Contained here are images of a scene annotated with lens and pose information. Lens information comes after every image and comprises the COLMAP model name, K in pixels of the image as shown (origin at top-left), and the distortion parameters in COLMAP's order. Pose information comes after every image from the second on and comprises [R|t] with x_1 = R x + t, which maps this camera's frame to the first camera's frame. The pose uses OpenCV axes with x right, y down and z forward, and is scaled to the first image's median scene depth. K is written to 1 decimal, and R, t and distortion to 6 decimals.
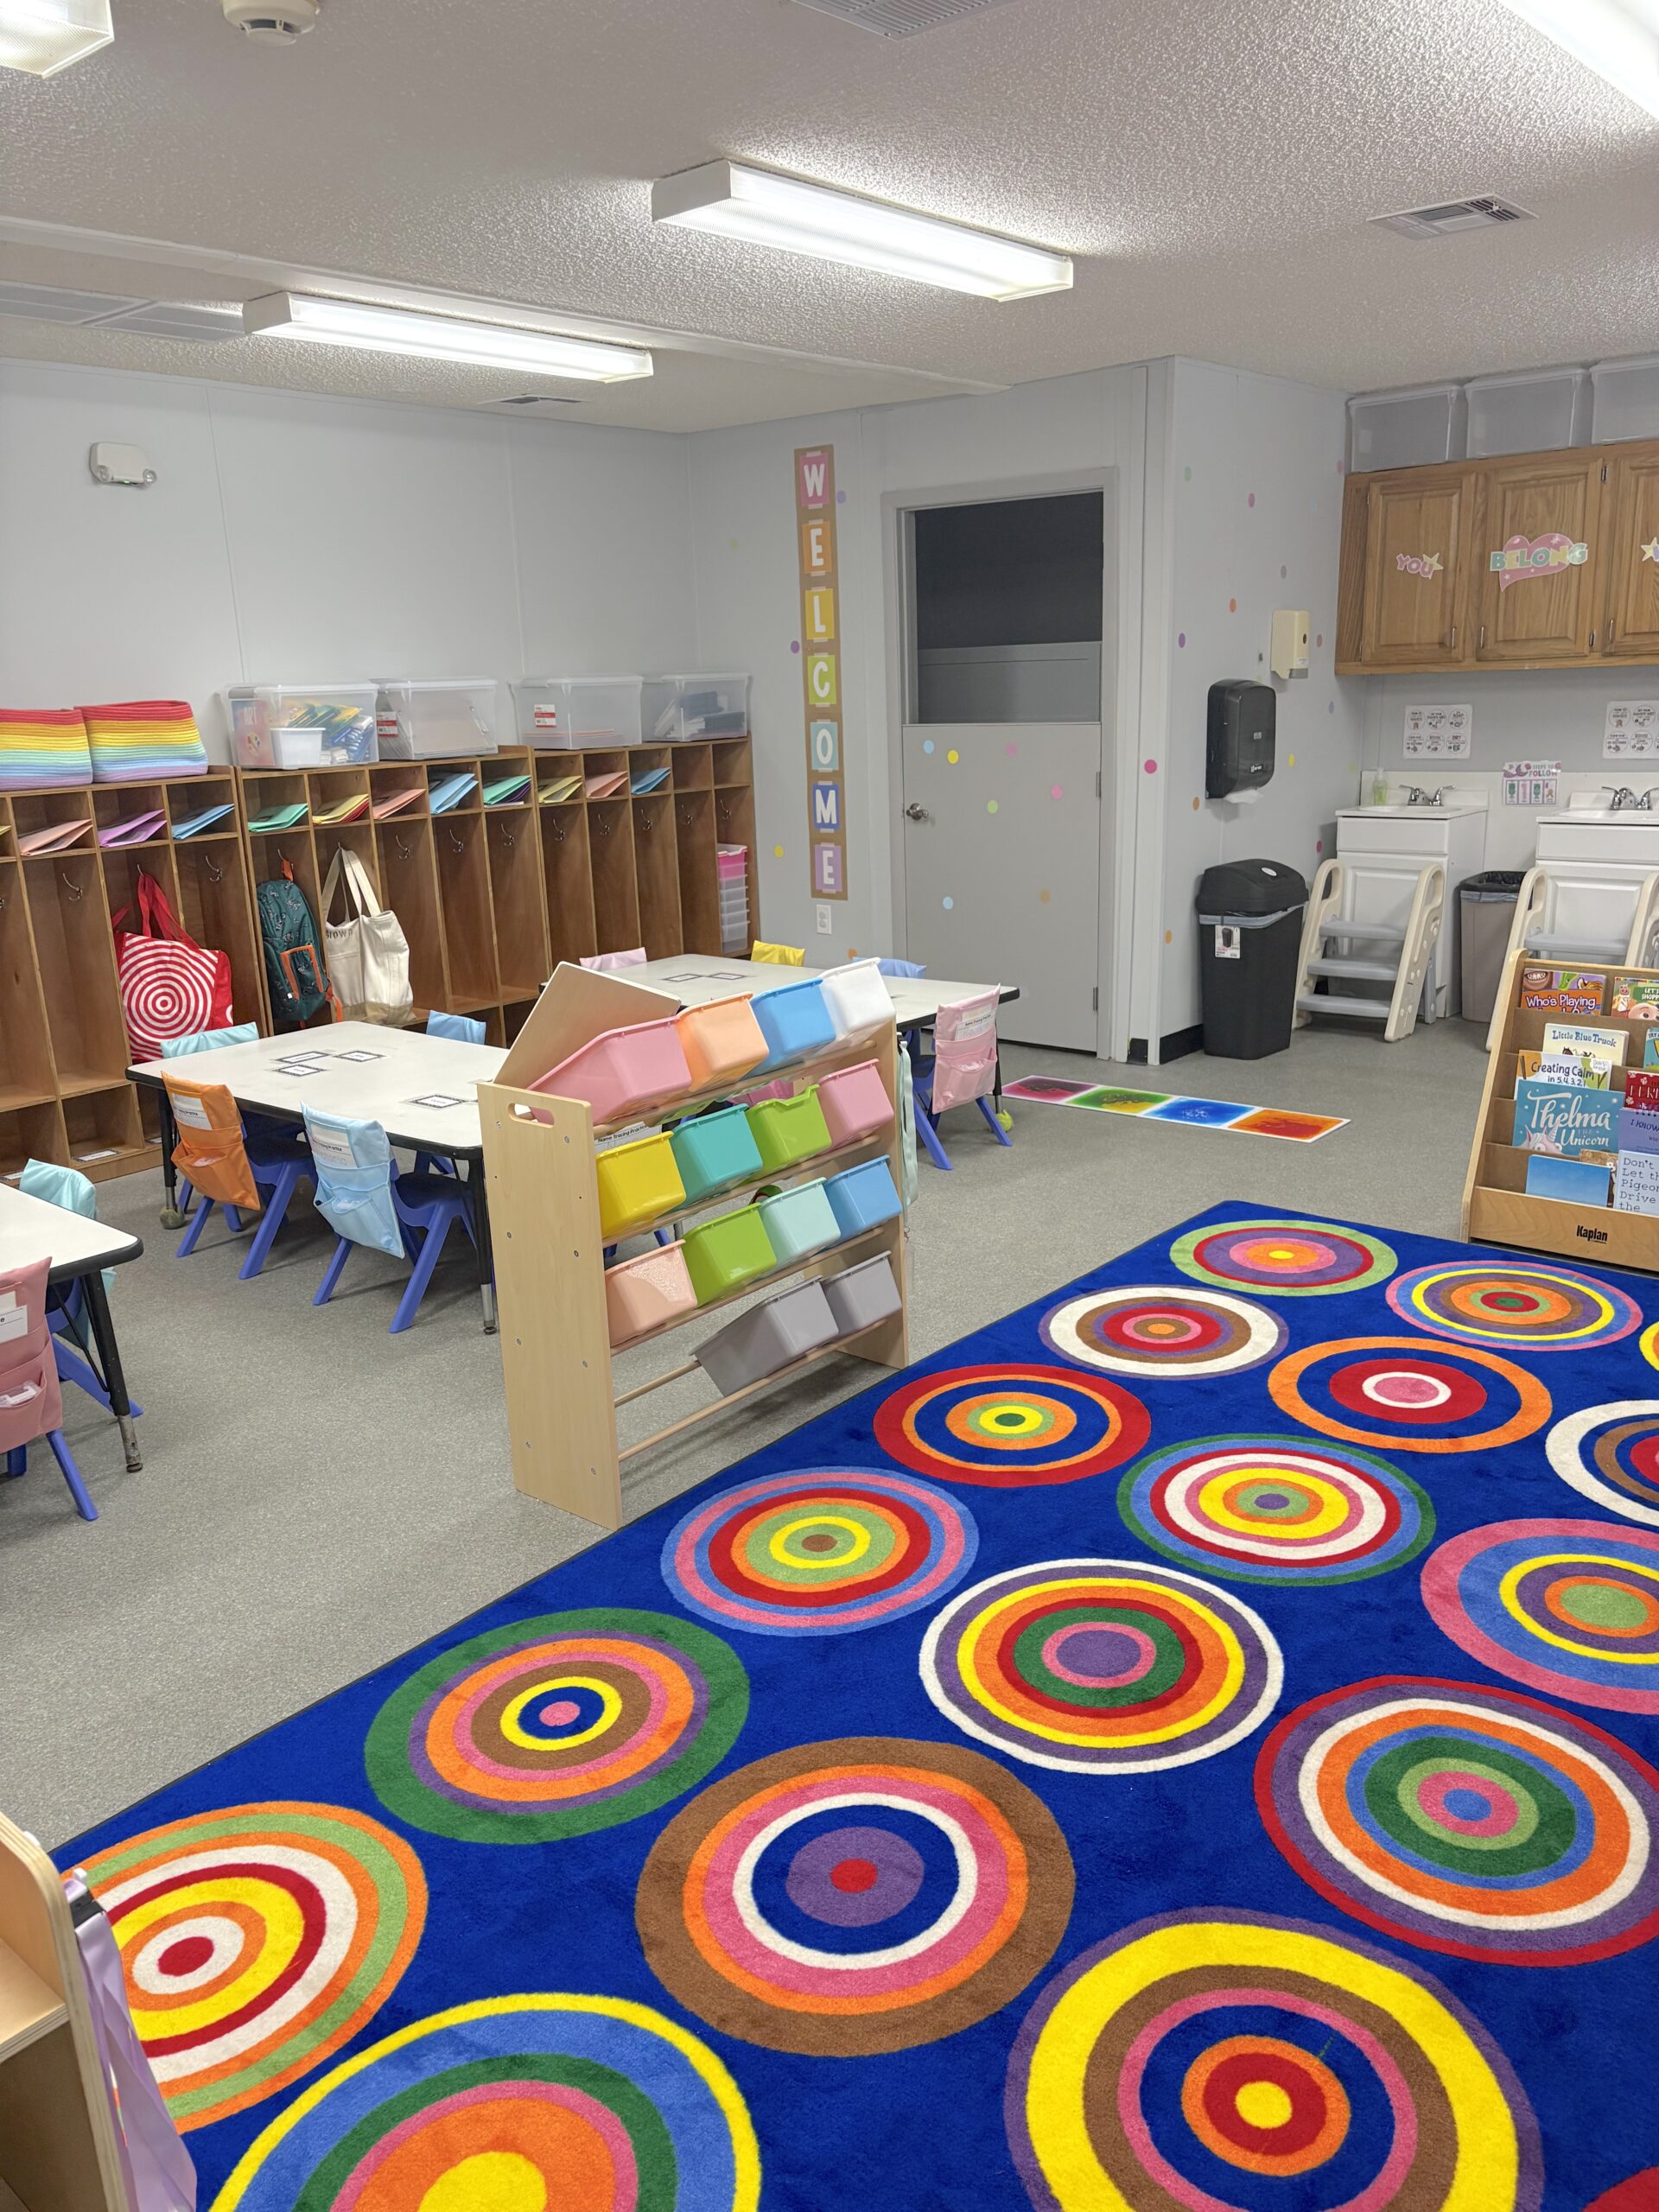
lens RADIAL K [[1658.1, 0, 827.4], [0, 1658.1, 1102.4], [0, 0, 1]] dist [0.039263, -0.012858]
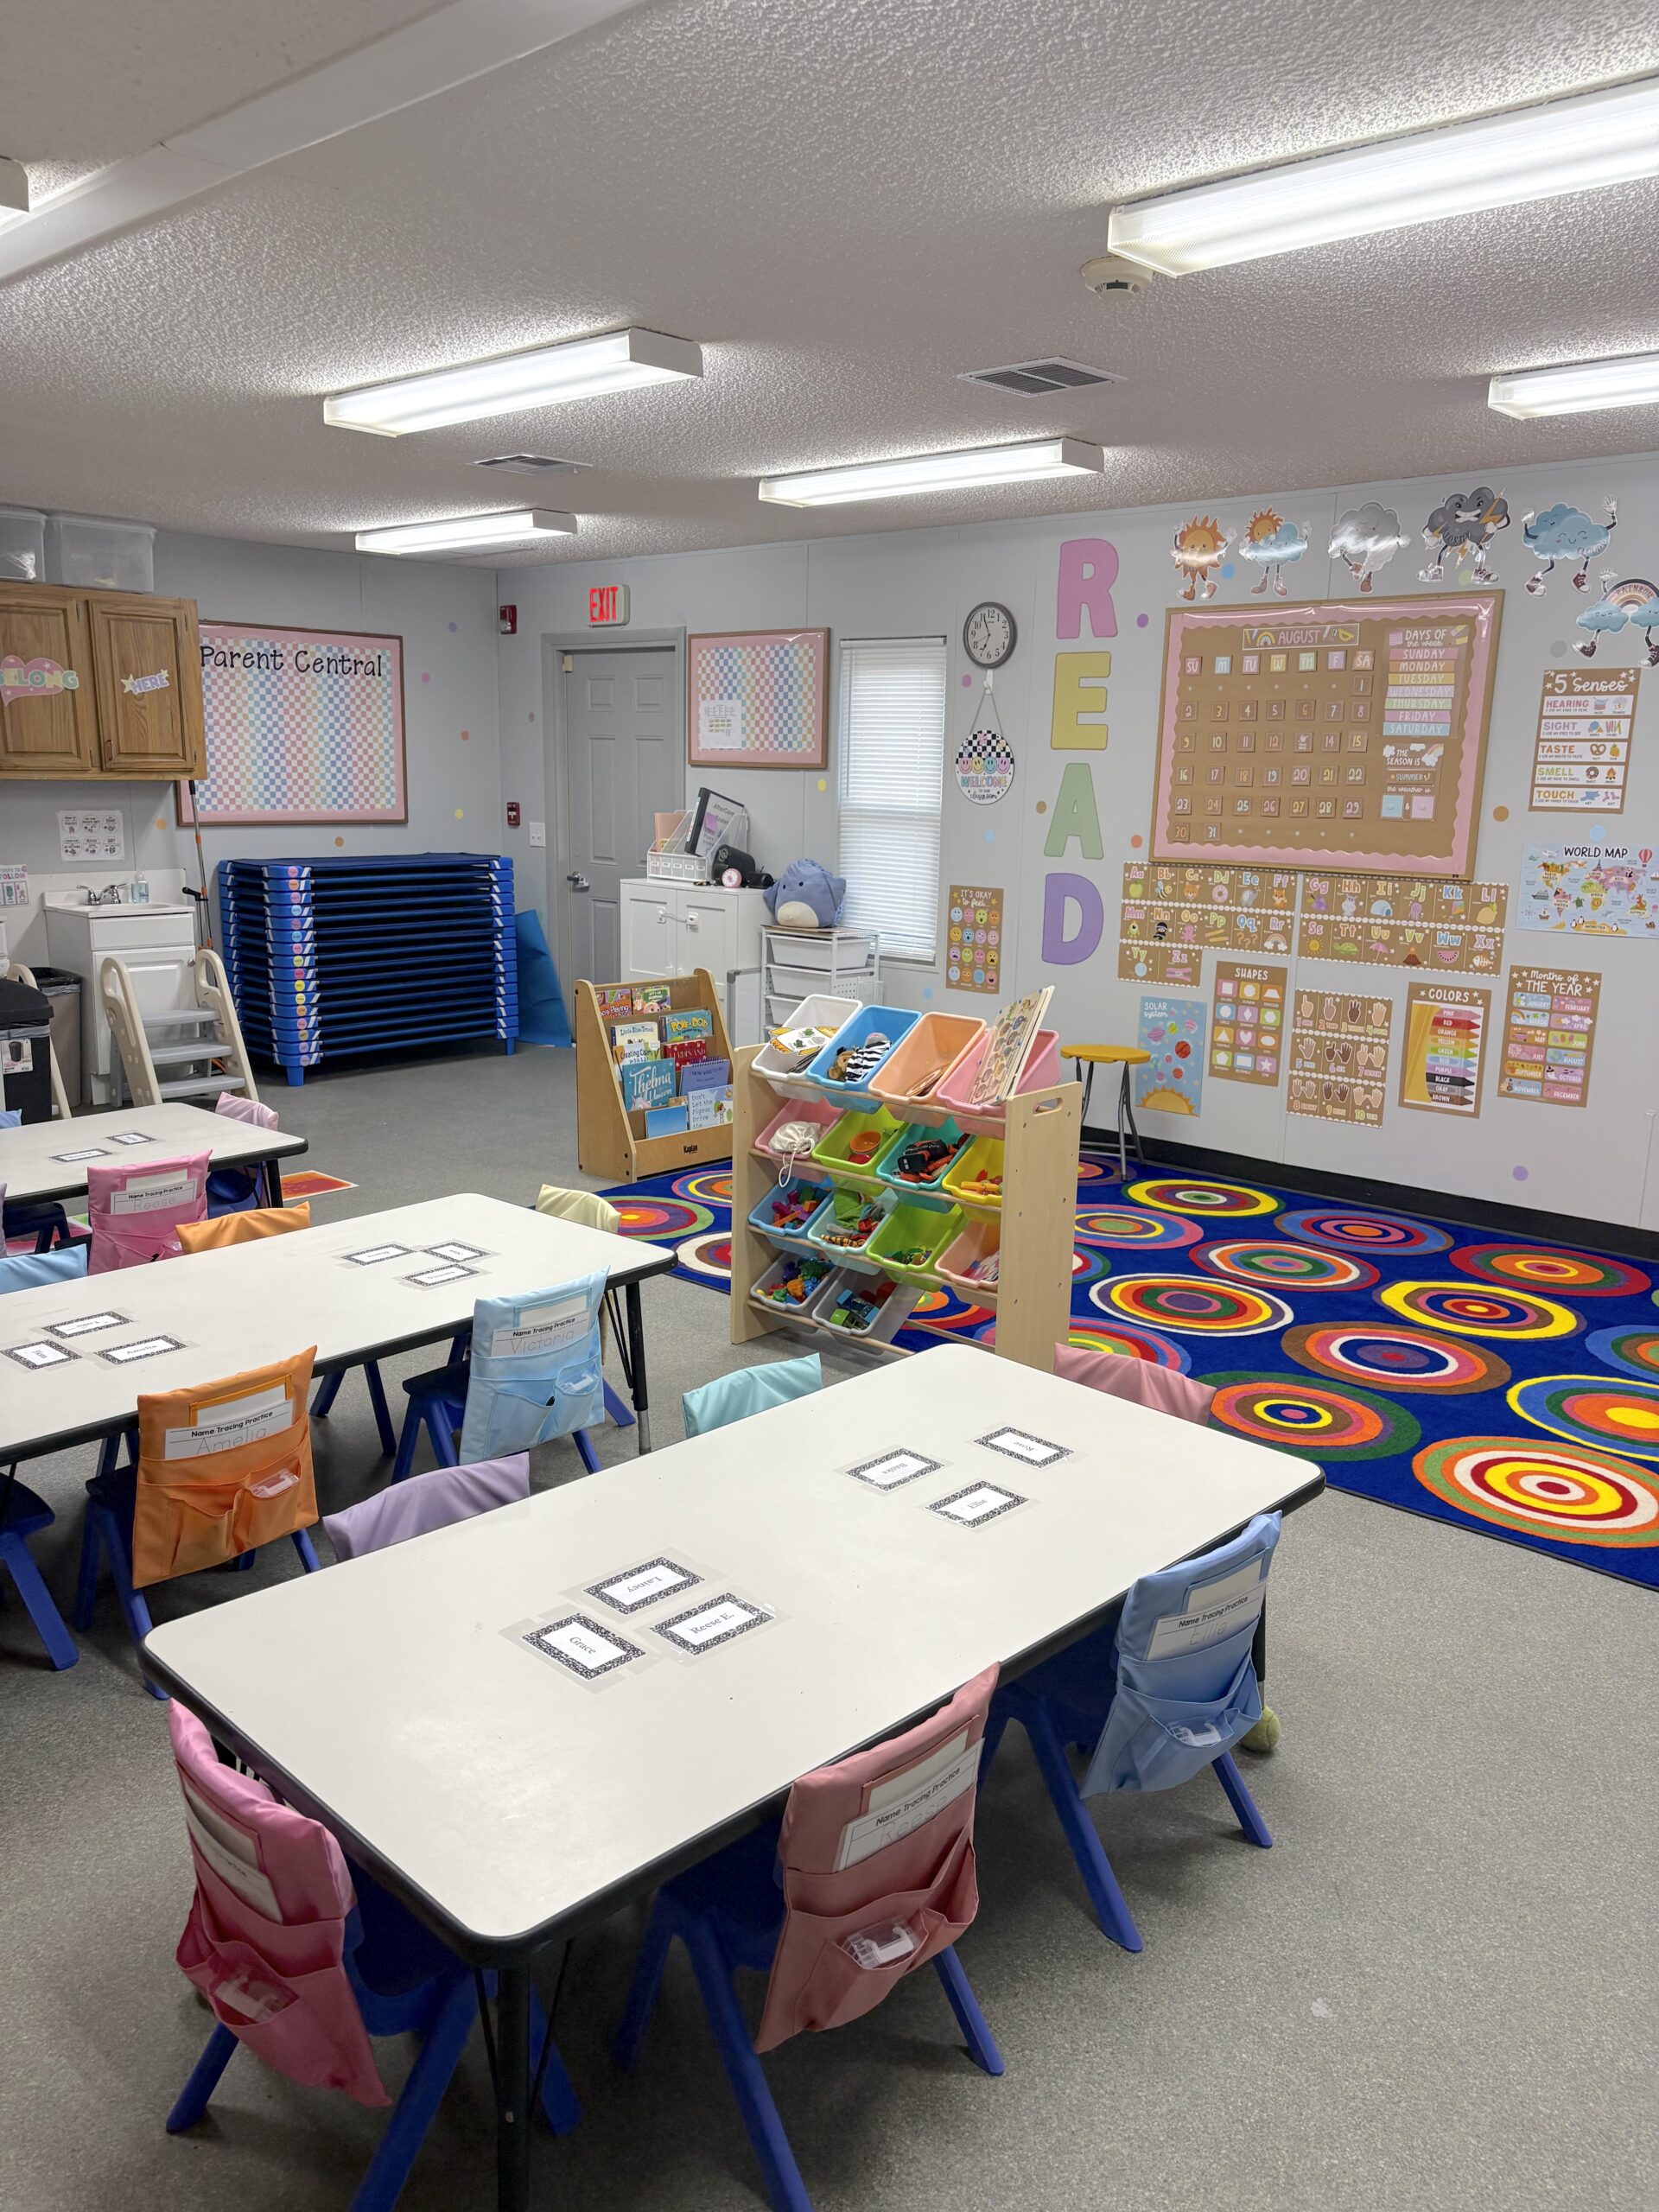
lens RADIAL K [[1658.1, 0, 807.4], [0, 1658.1, 1105.9], [0, 0, 1]] dist [0.039263, -0.012858]
pose [[0.057708, -0.166496, 0.984352, -1.283262], [0.233687, 0.960855, 0.148821, -0.201206], [-0.970598, 0.221442, 0.094357, 0.918374]]
